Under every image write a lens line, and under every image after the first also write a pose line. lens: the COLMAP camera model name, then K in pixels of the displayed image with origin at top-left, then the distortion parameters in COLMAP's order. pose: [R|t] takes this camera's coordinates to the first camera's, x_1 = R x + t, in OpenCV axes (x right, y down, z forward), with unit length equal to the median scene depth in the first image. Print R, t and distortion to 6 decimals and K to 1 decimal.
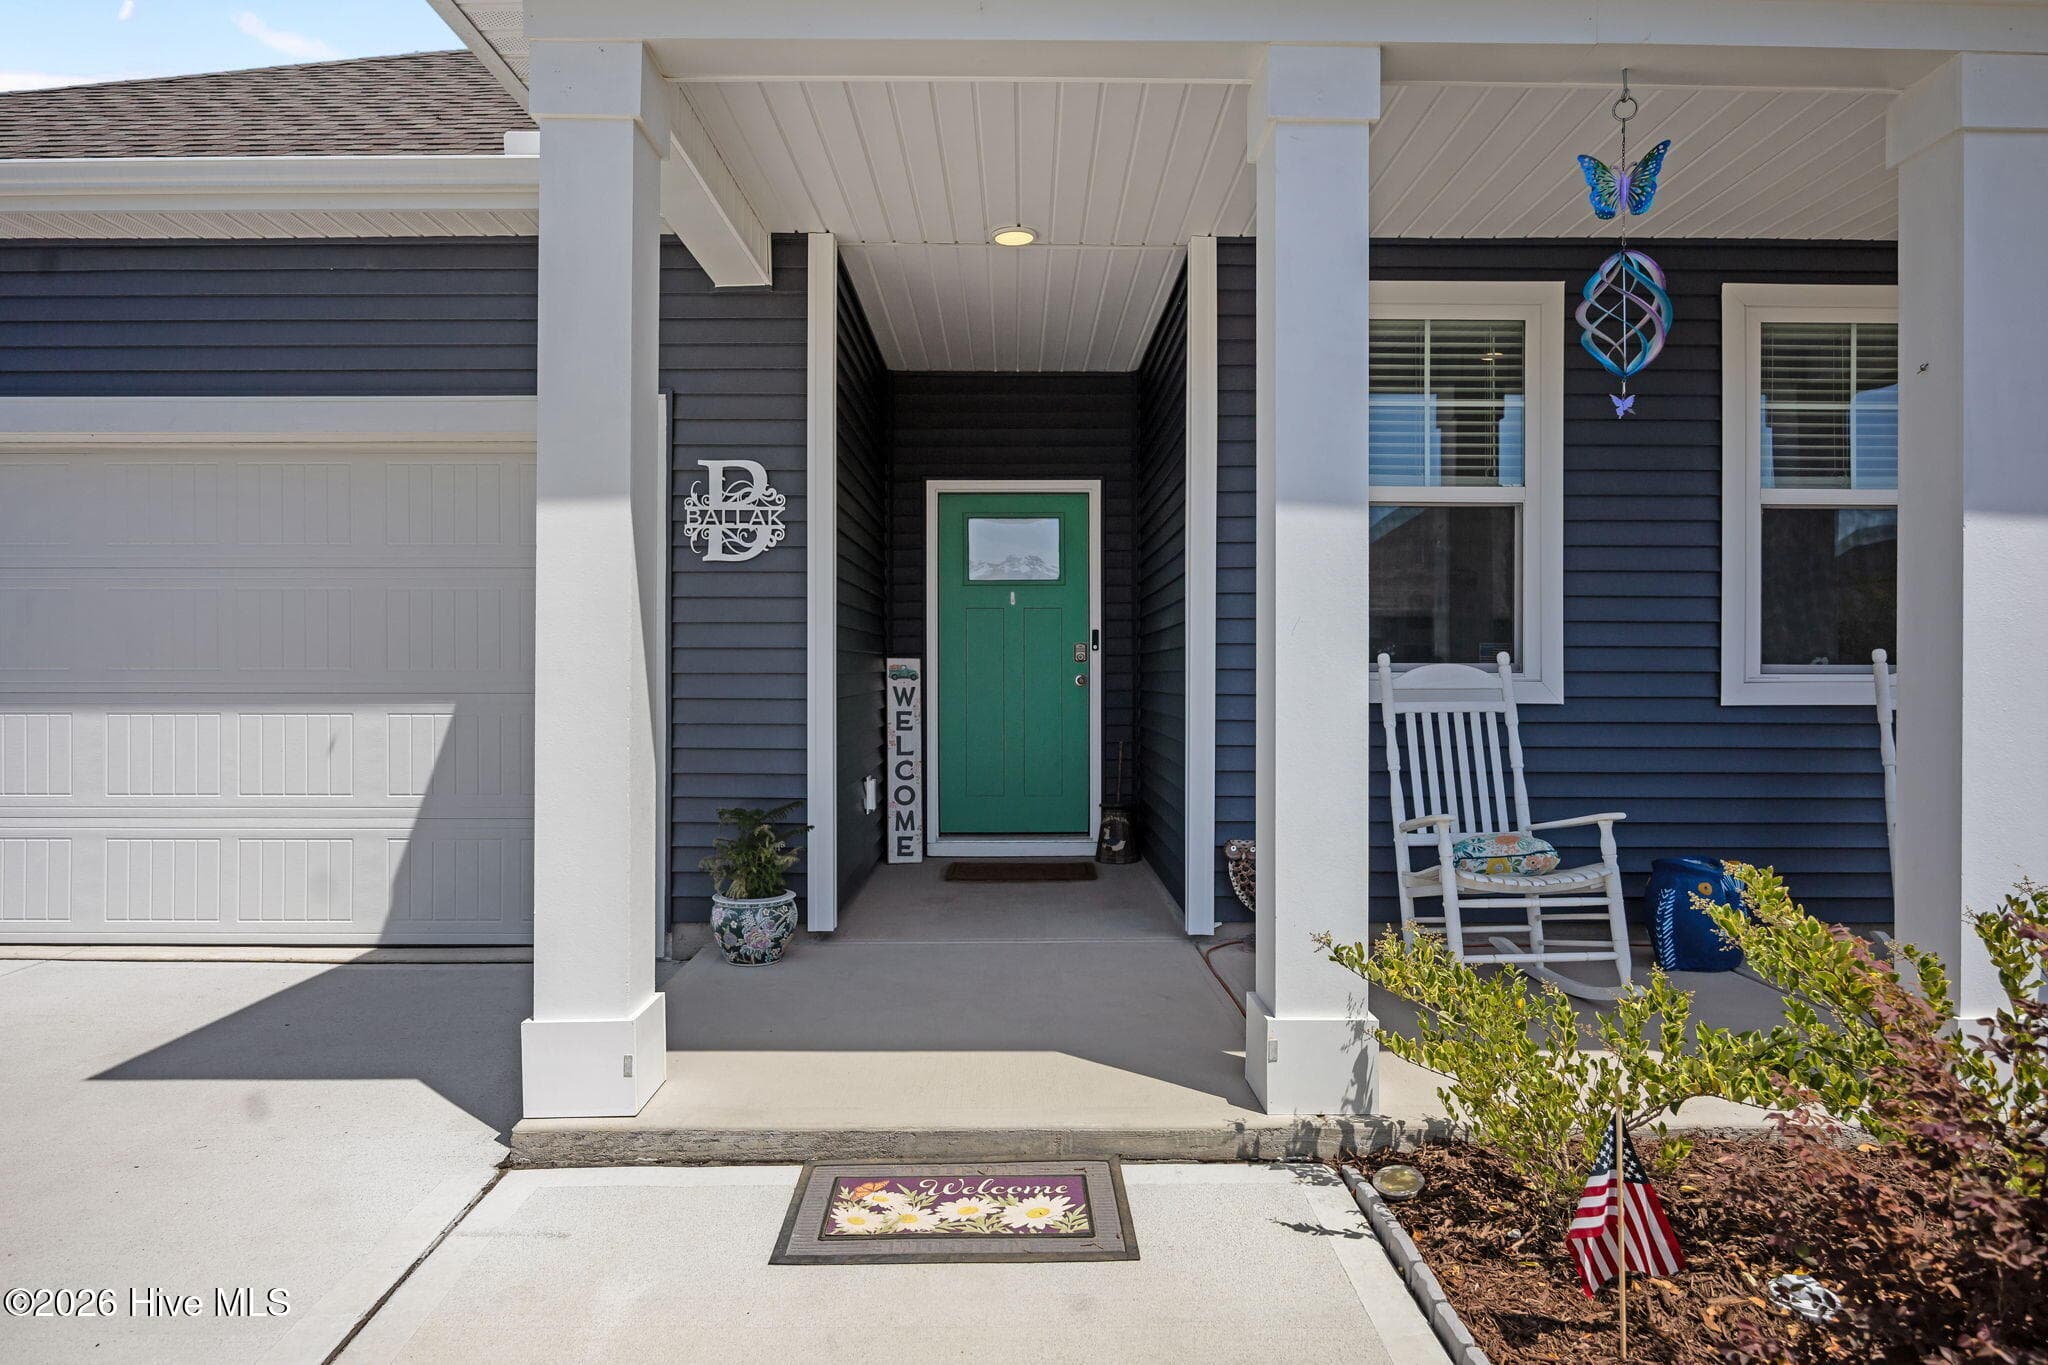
lens RADIAL K [[1166.9, 0, 1022.8], [0, 1166.9, 678.3], [0, 0, 1]] dist [-0.022617, -0.000333]
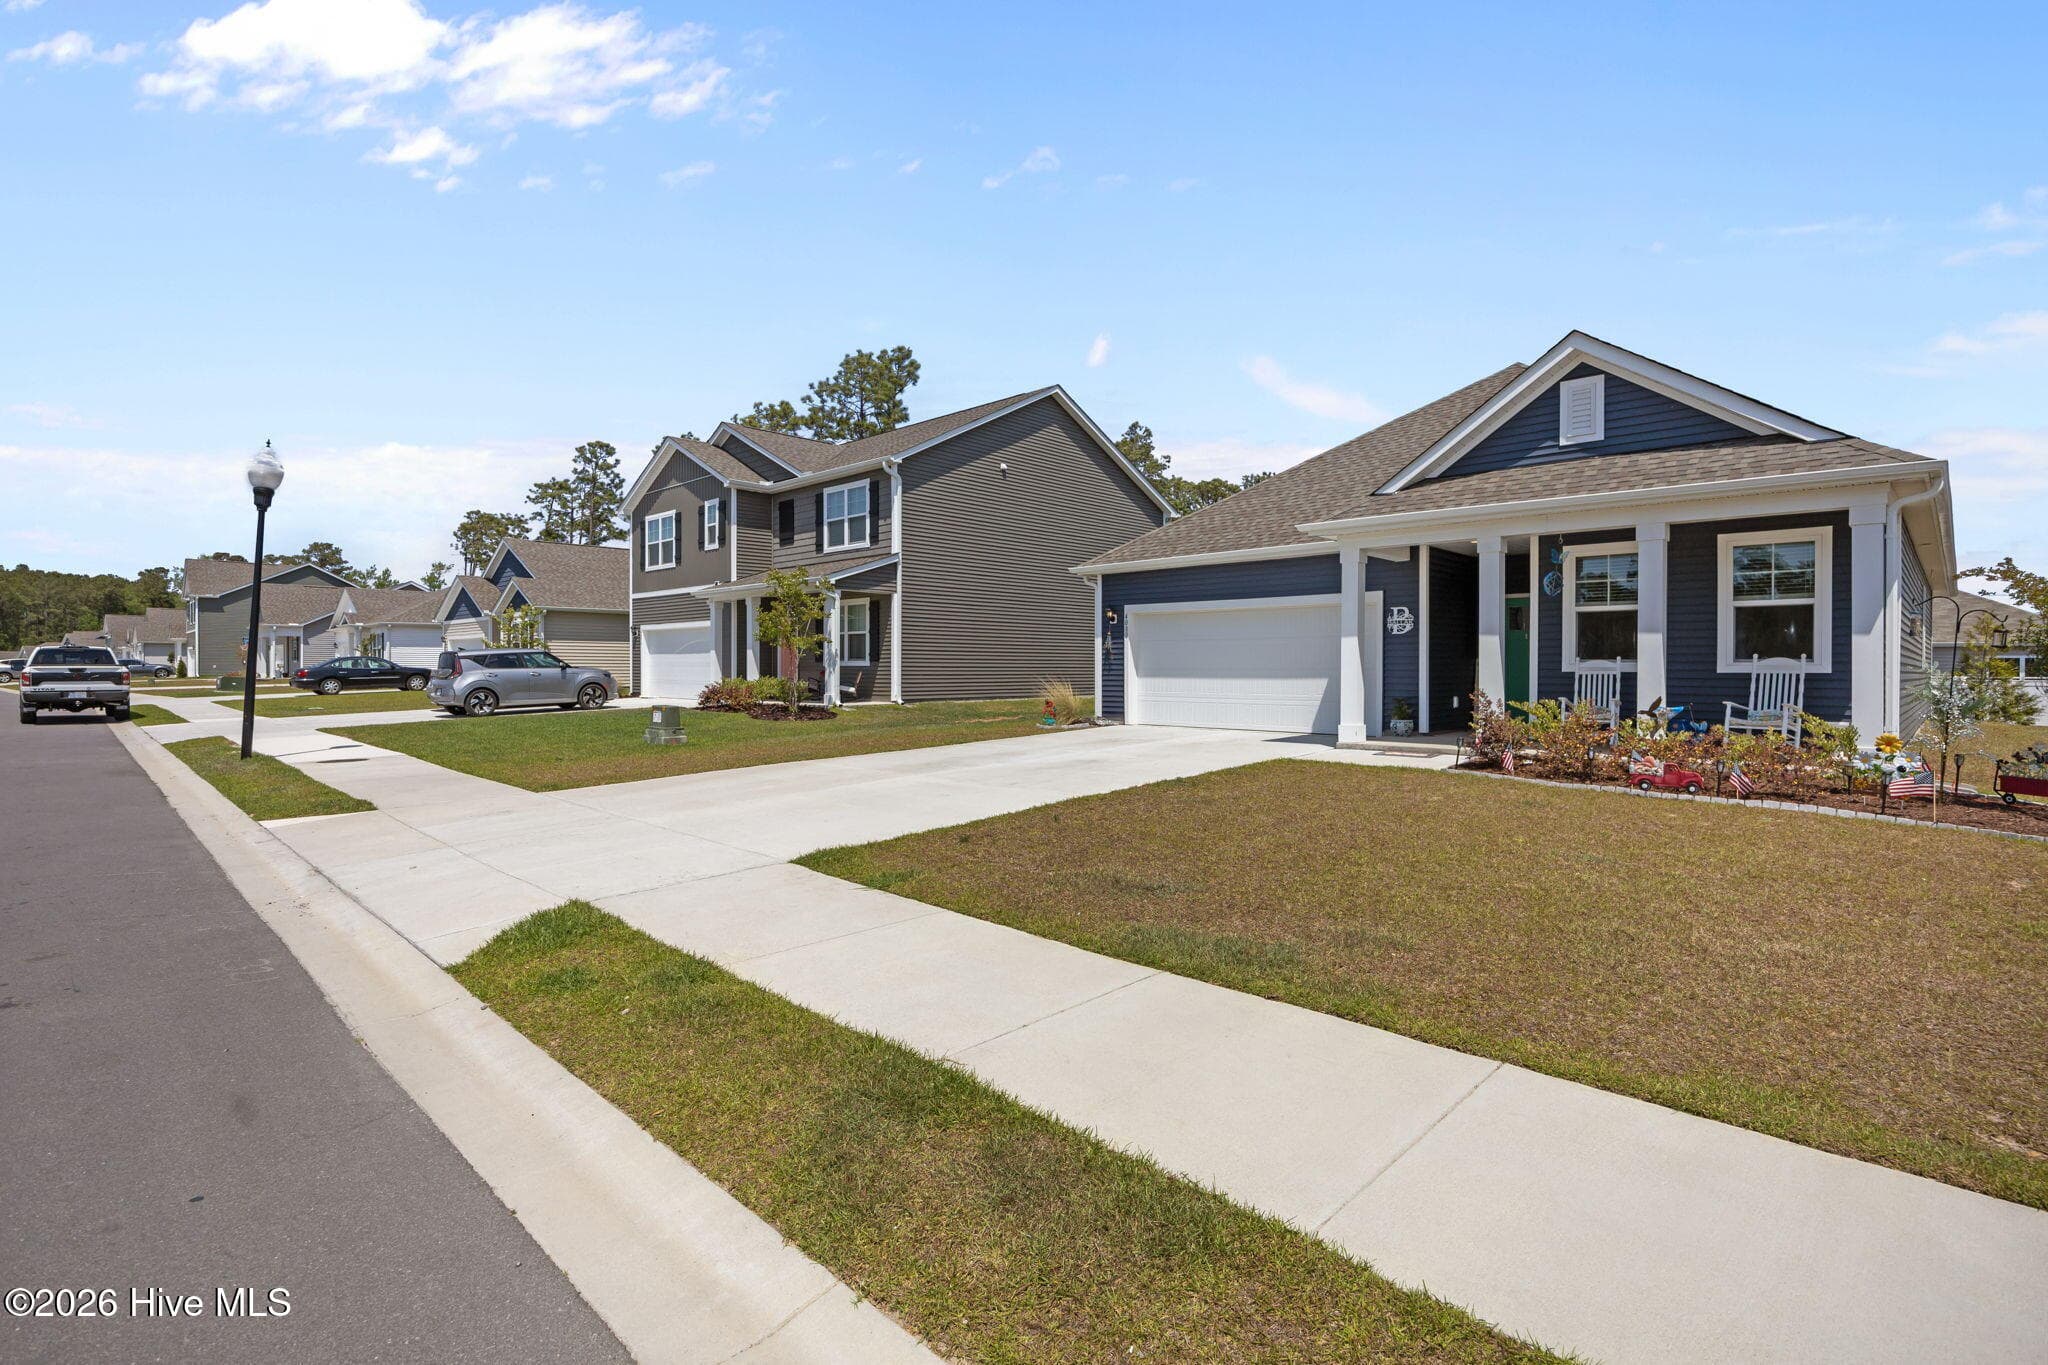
lens RADIAL K [[967.7, 0, 1025.7], [0, 967.7, 677.5], [0, 0, 1]] dist [-0.004990, -0.000362]
pose [[0.711120, 0.006329, -0.703042, 1.099736], [-0.003112, 0.999978, 0.005855, 0.026741], [0.703063, -0.001976, 0.711124, -2.097034]]
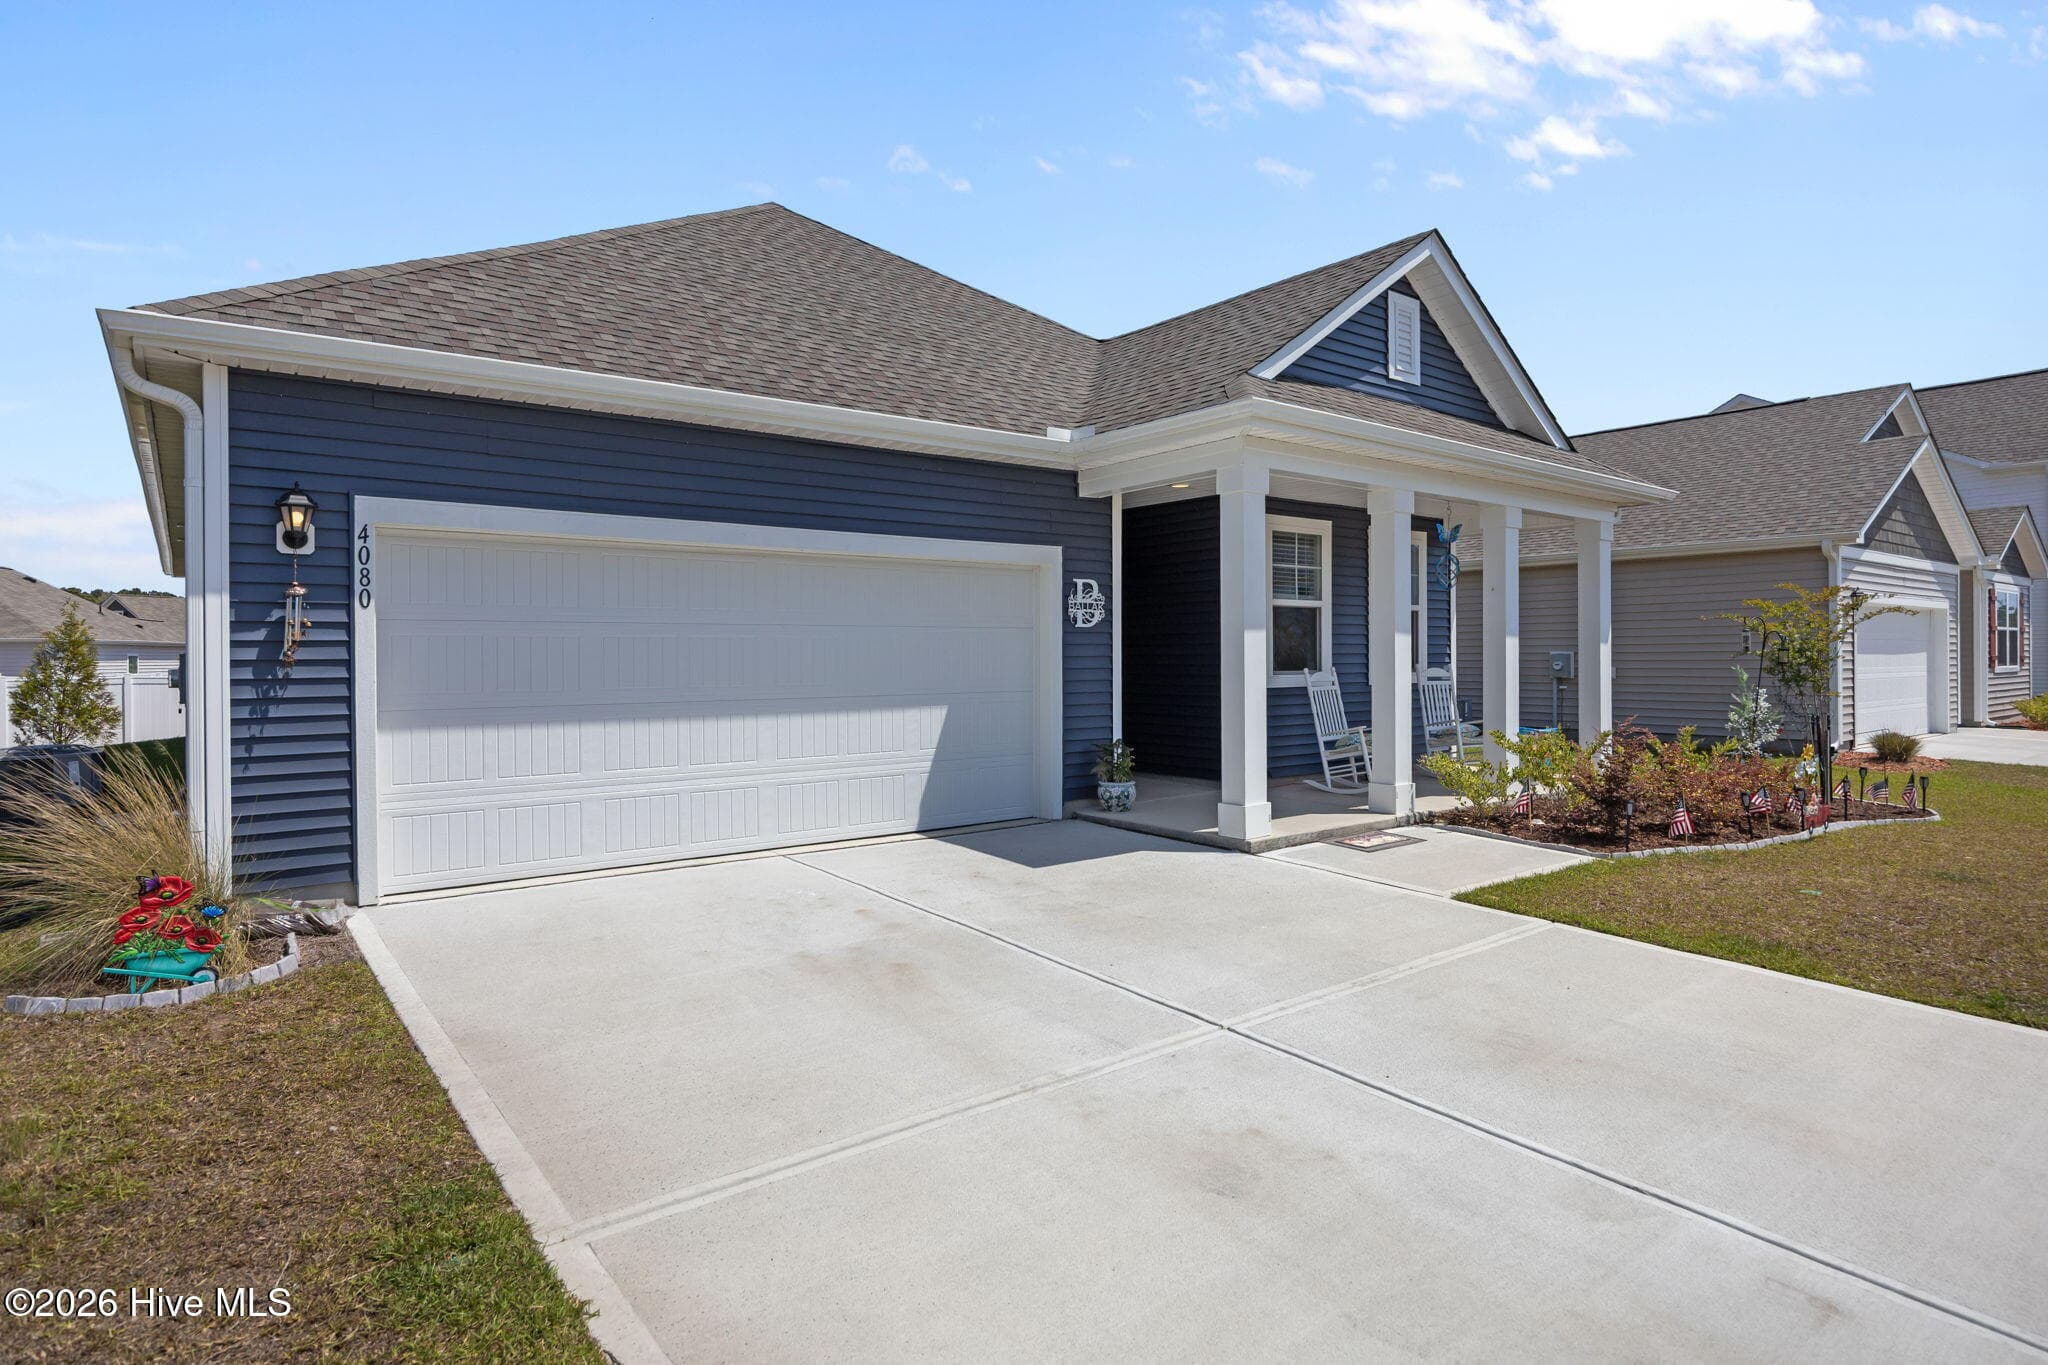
lens RADIAL K [[1093.6, 0, 1028.3], [0, 1093.6, 651.4], [0, 0, 1]] dist [-0.005571, -0.001416]
pose [[0.795768, -0.003472, 0.605592, -1.536513], [0.007561, 0.999963, -0.004202, -0.049080], [-0.605554, 0.007923, 0.795764, -0.516249]]
